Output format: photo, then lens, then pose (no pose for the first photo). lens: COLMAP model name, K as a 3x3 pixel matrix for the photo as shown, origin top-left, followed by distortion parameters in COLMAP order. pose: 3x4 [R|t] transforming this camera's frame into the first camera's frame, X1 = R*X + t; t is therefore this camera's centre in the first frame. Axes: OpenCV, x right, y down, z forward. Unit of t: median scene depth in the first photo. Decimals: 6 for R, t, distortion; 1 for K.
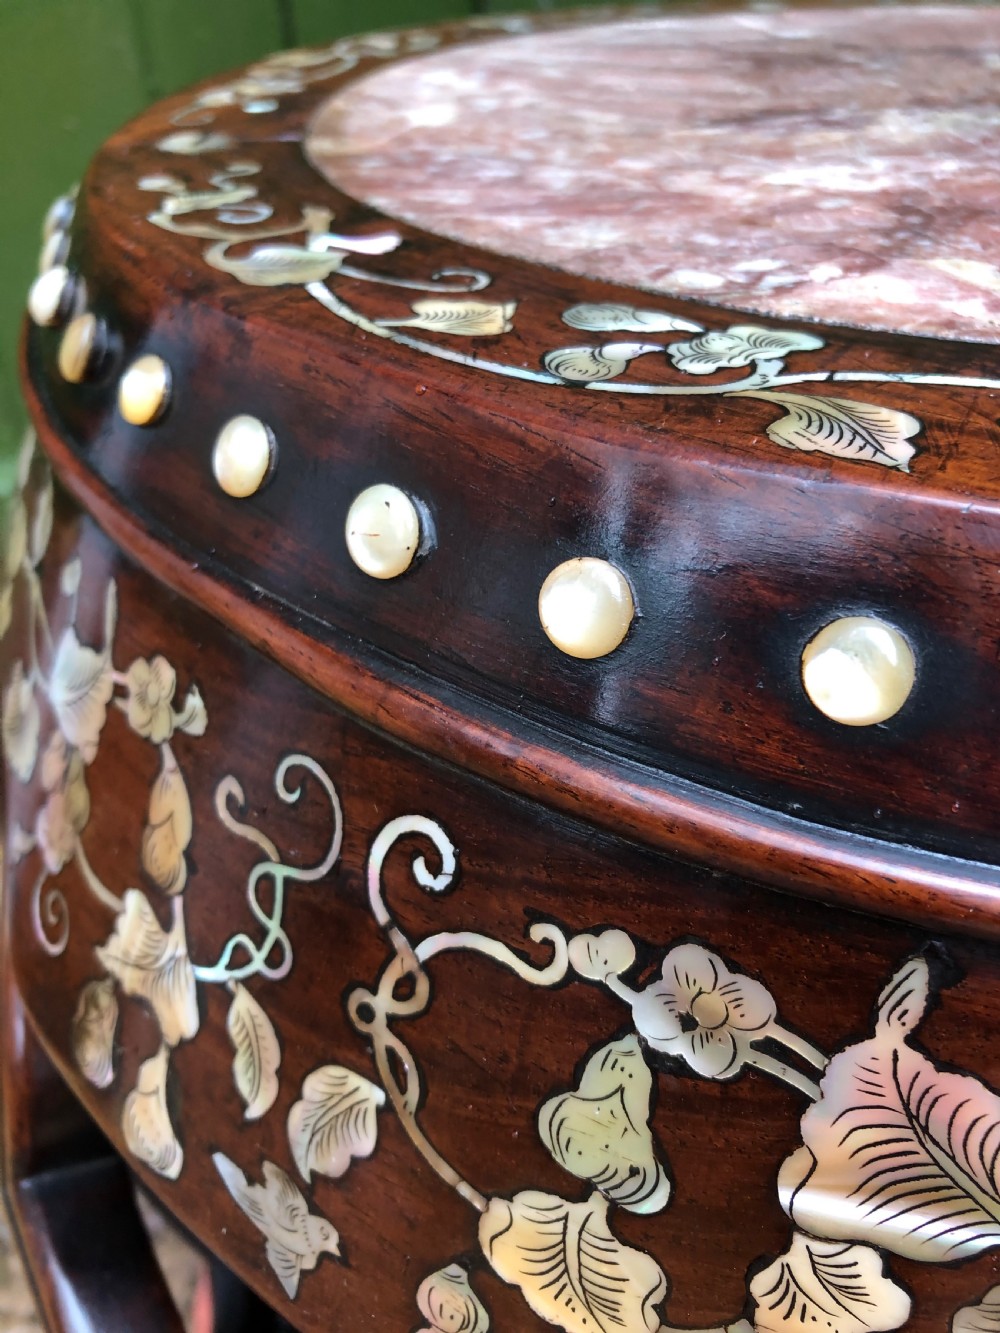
lens RADIAL K [[1156.0, 0, 501.1], [0, 1156.0, 650.8], [0, 0, 1]] dist [-0.090569, 0.115419]
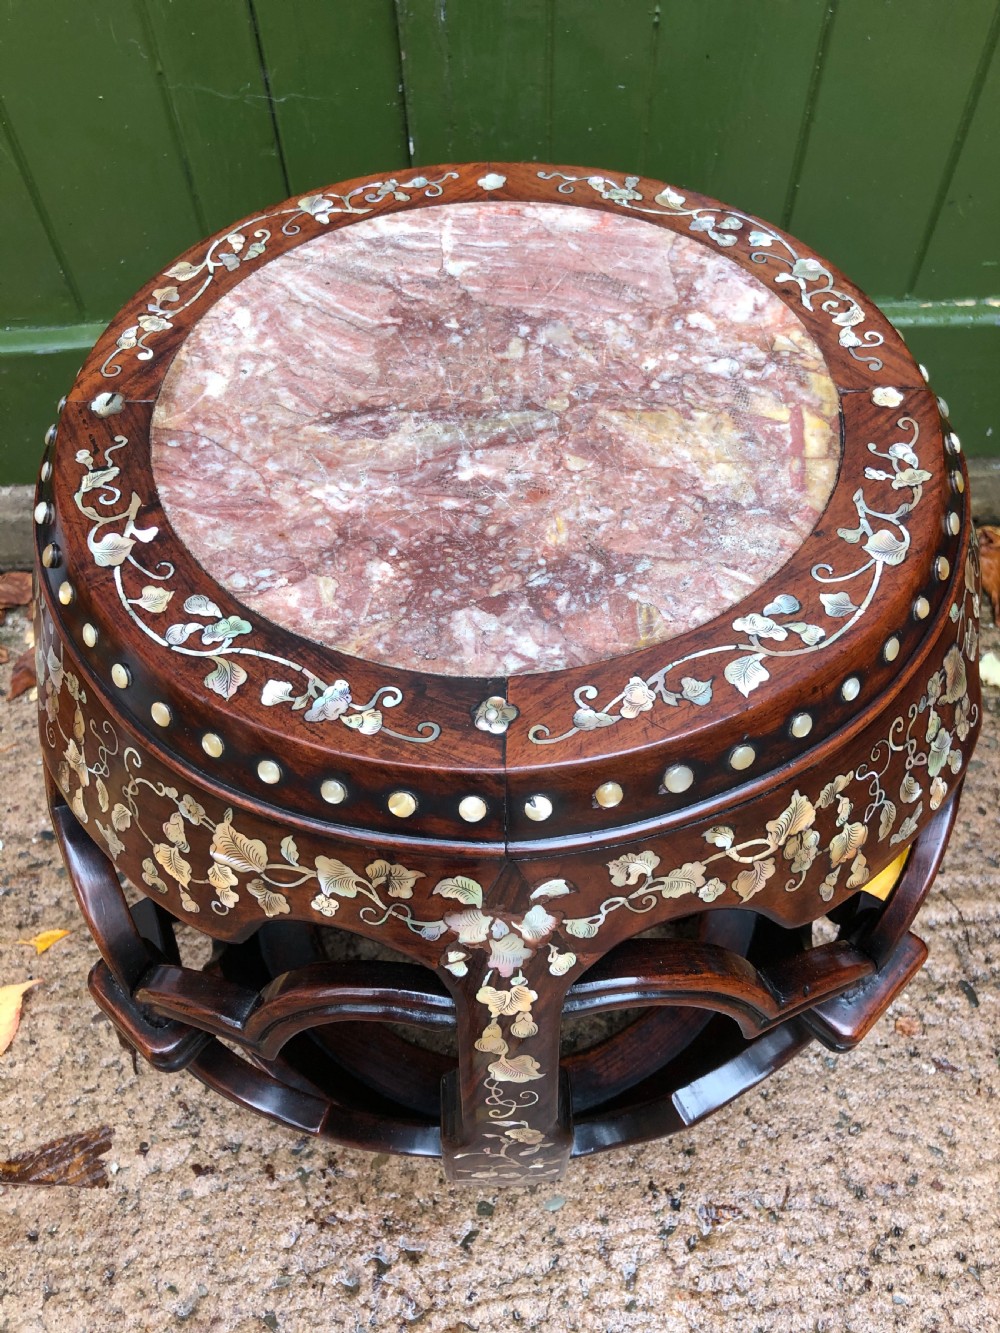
lens RADIAL K [[1085.6, 0, 501.0], [0, 1085.6, 658.6], [0, 0, 1]] dist [0.093820, -0.288896]
pose [[0.992745, 0.105697, -0.057312, 1.237411], [-0.081551, 0.942185, 0.325017, -1.328445], [0.088352, -0.317986, 0.943970, -2.062240]]
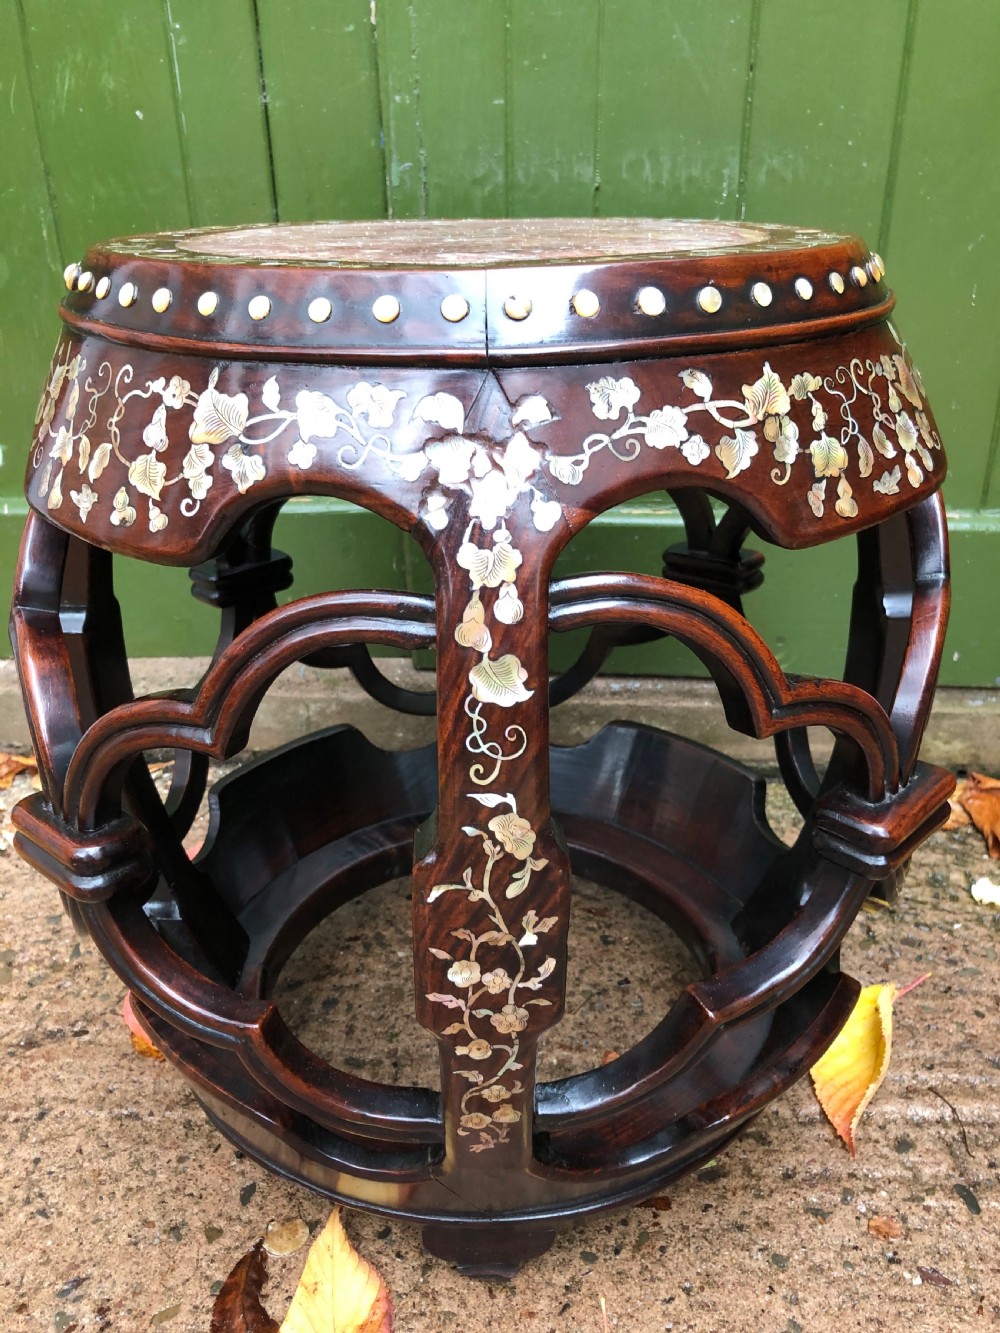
lens RADIAL K [[1099.1, 0, 506.5], [0, 1099.1, 669.0], [0, 0, 1]] dist [0.058347, -0.139189]
pose [[0.994961, 0.061083, -0.079513, 1.496111], [-0.074534, 0.981018, -0.179023, 1.654165], [0.067069, 0.184047, 0.980627, -2.268543]]
